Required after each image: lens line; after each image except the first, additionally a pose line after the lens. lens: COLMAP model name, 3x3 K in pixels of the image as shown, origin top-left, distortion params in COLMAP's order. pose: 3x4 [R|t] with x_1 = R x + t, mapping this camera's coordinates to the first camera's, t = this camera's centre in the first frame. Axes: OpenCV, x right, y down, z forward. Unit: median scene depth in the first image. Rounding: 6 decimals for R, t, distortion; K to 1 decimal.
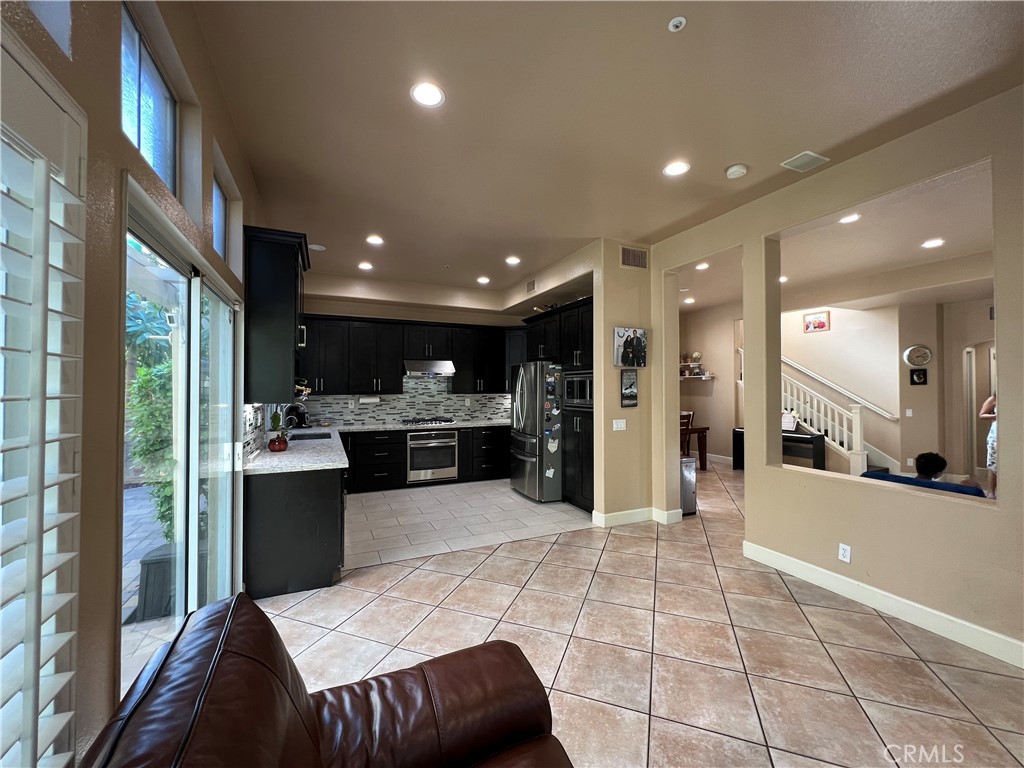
lens RADIAL K [[410.3, 0, 509.4], [0, 410.3, 381.5], [0, 0, 1]] dist [-0.001668, 0.000640]
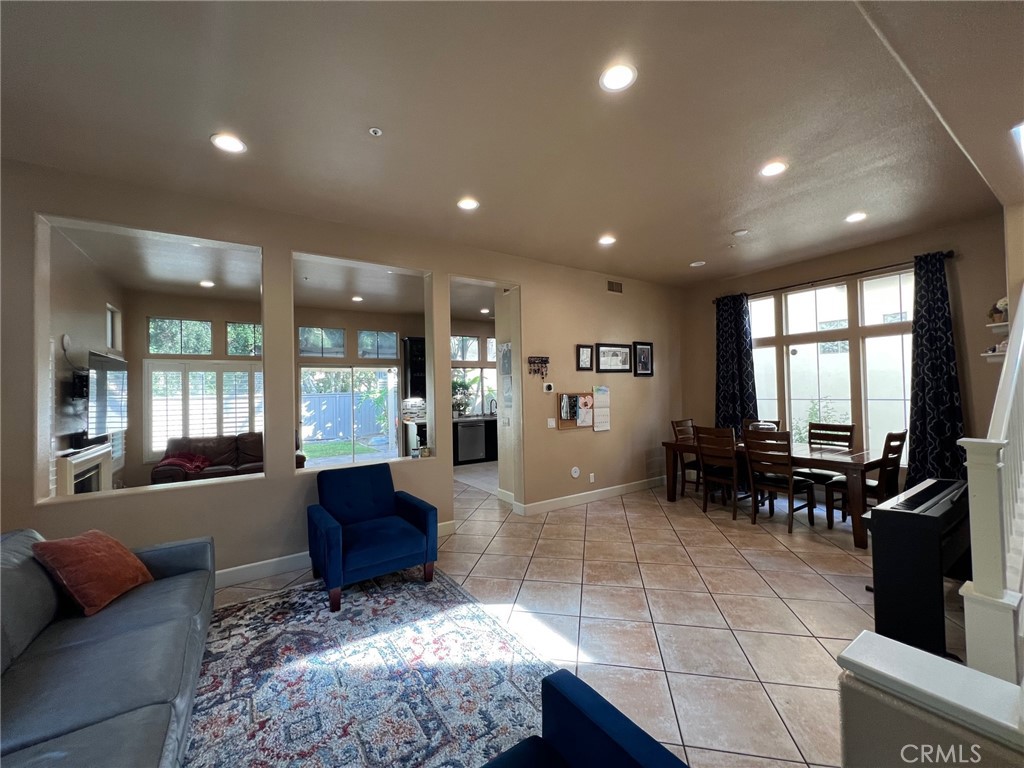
lens RADIAL K [[410.3, 0, 509.2], [0, 410.3, 386.4], [0, 0, 1]] dist [-0.001668, 0.000640]
pose [[0.154954, -0.011910, -0.987850, 1.278881], [0.036164, 0.999326, -0.006375, 0.005781], [0.987260, -0.034736, 0.155280, 0.697163]]
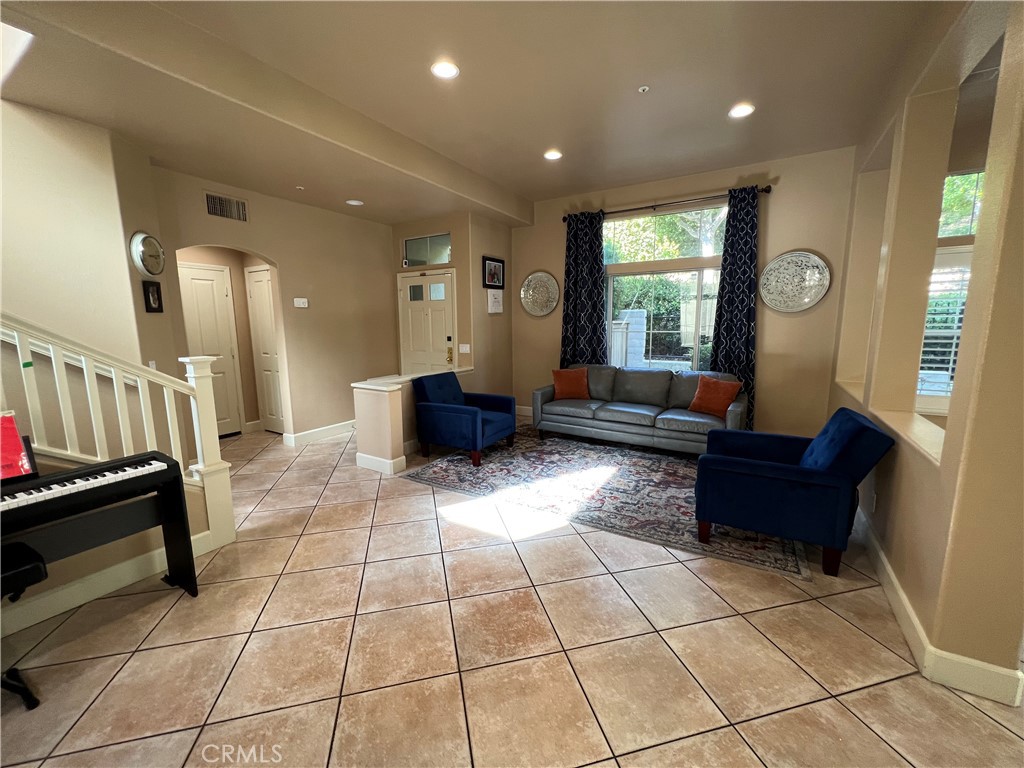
lens RADIAL K [[410.3, 0, 511.9], [0, 410.3, 380.7], [0, 0, 1]] dist [-0.001668, 0.000640]
pose [[-0.569097, -0.112923, 0.814480, 0.378769], [-0.003271, 0.990828, 0.135088, 0.026237], [-0.822264, 0.074214, -0.564246, 1.133637]]
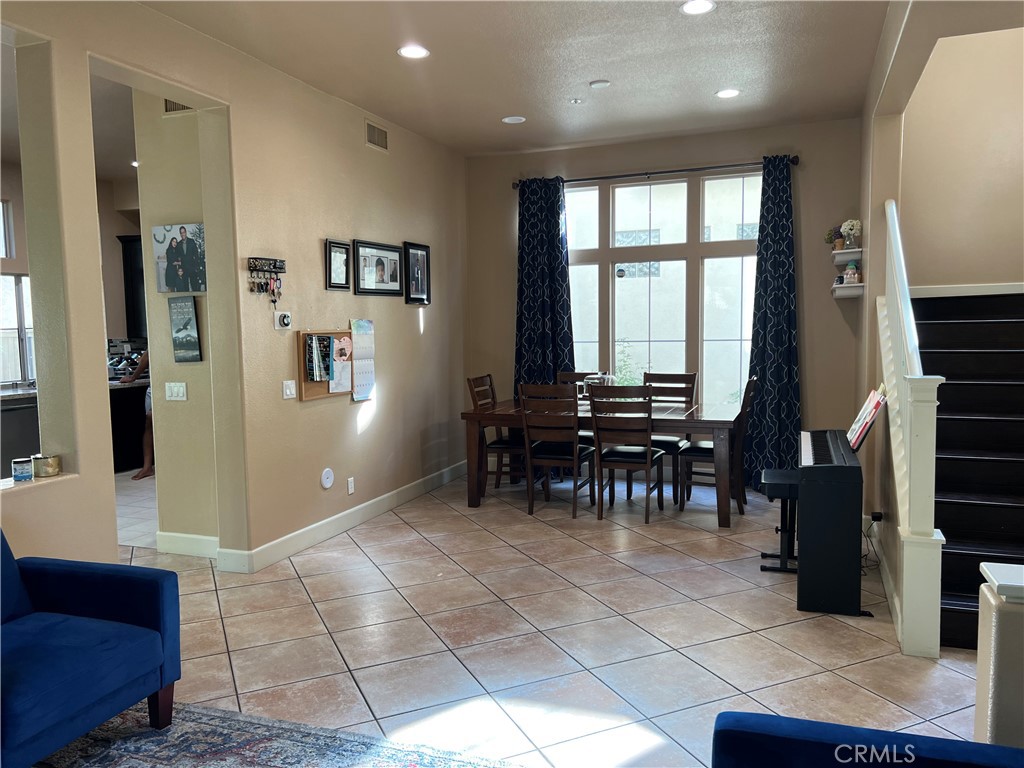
lens RADIAL K [[771.0, 0, 519.4], [0, 771.0, 390.6], [0, 0, 1]] dist [0.053853, -0.052275]
pose [[0.710557, 0.051296, -0.701767, 1.203904], [0.026271, 0.994710, 0.099309, 0.004696], [0.703149, -0.089001, 0.705450, 0.468647]]
